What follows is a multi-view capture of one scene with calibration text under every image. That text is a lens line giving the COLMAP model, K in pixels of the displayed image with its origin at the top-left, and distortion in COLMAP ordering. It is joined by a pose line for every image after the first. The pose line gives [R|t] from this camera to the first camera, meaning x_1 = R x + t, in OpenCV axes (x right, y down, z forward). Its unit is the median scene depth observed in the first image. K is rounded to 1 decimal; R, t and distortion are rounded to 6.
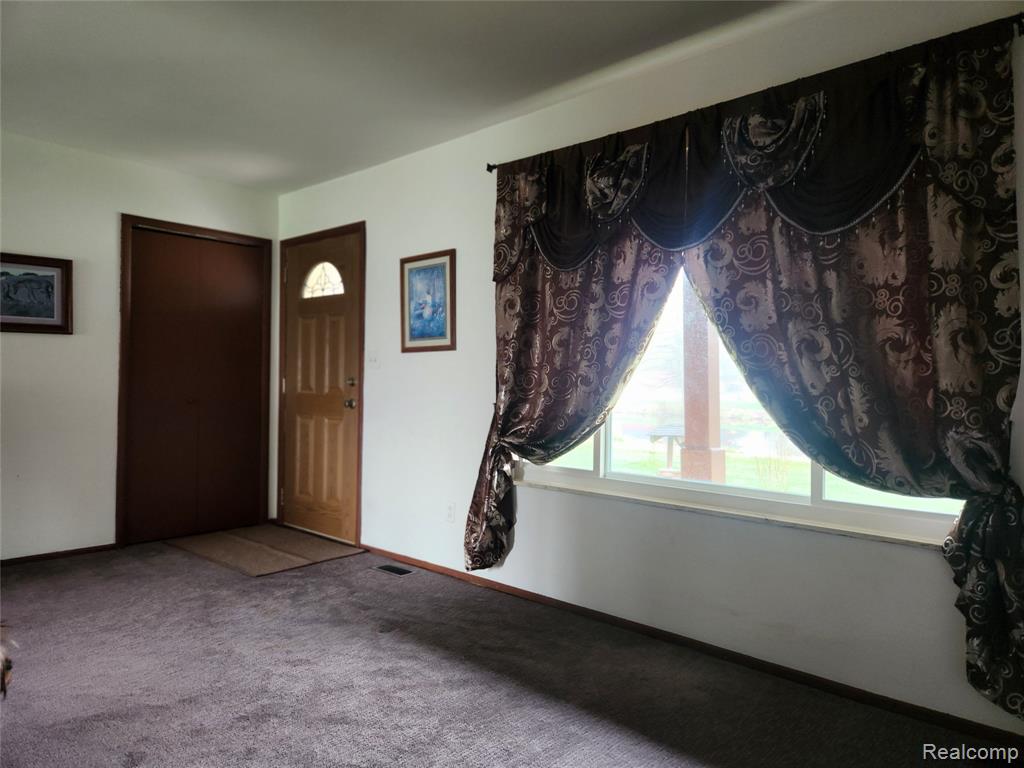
lens RADIAL K [[674.6, 0, 512.9], [0, 674.6, 388.4], [0, 0, 1]] dist [0.066073, -0.047762]
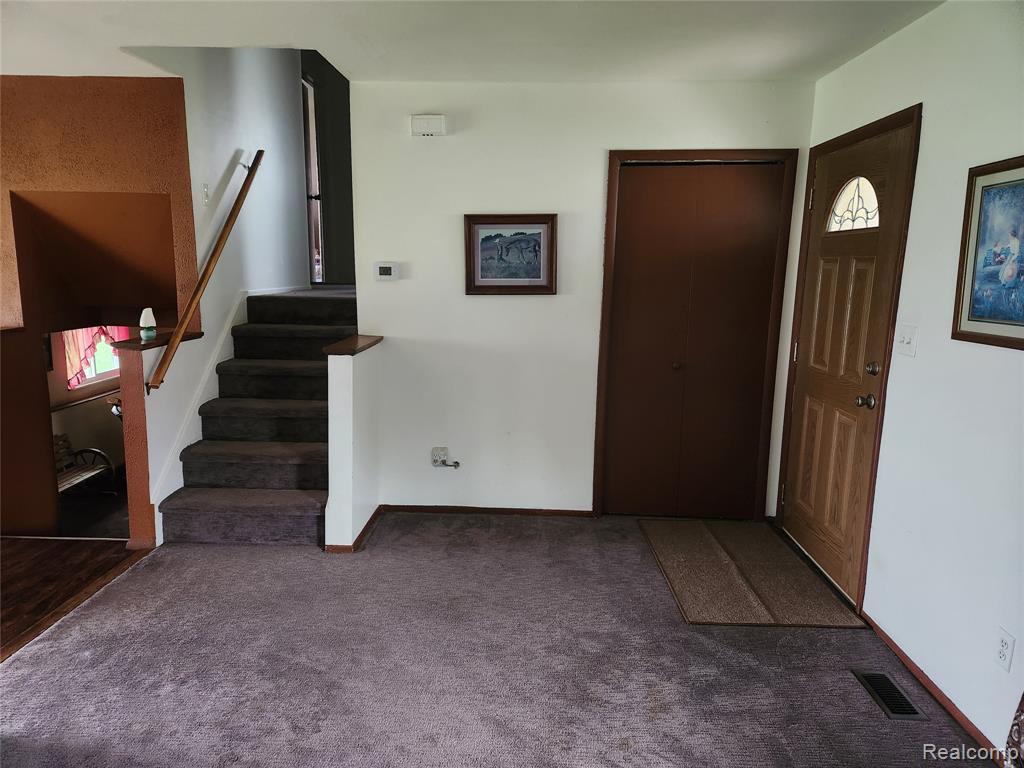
lens RADIAL K [[674.6, 0, 512.9], [0, 674.6, 388.4], [0, 0, 1]] dist [0.066073, -0.047762]
pose [[0.639724, 0.136171, -0.756446, 0.042811], [-0.011857, 0.985812, 0.167433, -0.104788], [0.768514, -0.098141, 0.632262, 0.348124]]
